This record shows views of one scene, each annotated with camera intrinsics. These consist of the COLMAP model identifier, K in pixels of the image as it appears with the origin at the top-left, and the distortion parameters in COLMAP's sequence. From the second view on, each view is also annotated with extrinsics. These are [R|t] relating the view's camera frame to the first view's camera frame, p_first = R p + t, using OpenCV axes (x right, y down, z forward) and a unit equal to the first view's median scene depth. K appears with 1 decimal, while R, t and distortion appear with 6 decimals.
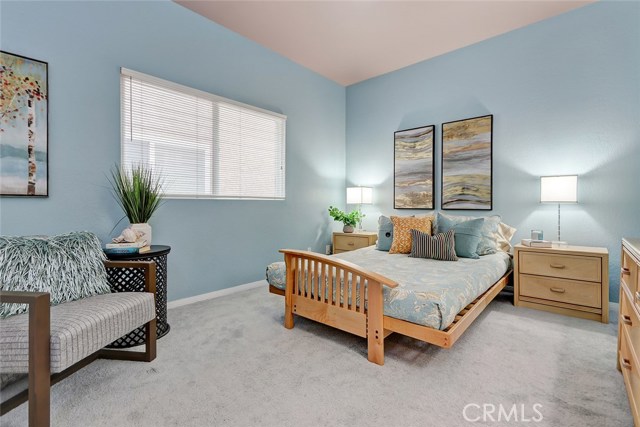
lens RADIAL K [[297.1, 0, 317.8], [0, 297.1, 208.5], [0, 0, 1]] dist [-0.000632, -0.004435]
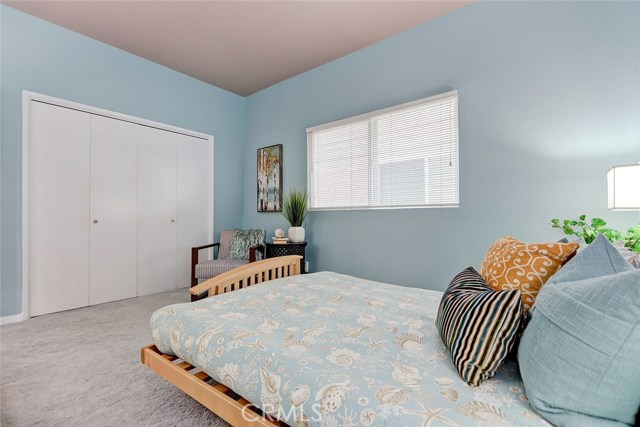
lens RADIAL K [[297.1, 0, 317.8], [0, 297.1, 216.1], [0, 0, 1]] dist [-0.000632, -0.004435]
pose [[0.049528, 0.001170, -0.998772, 0.962948], [-0.003423, 0.999994, 0.001002, -0.009123], [0.998767, 0.003369, 0.049531, 1.011183]]
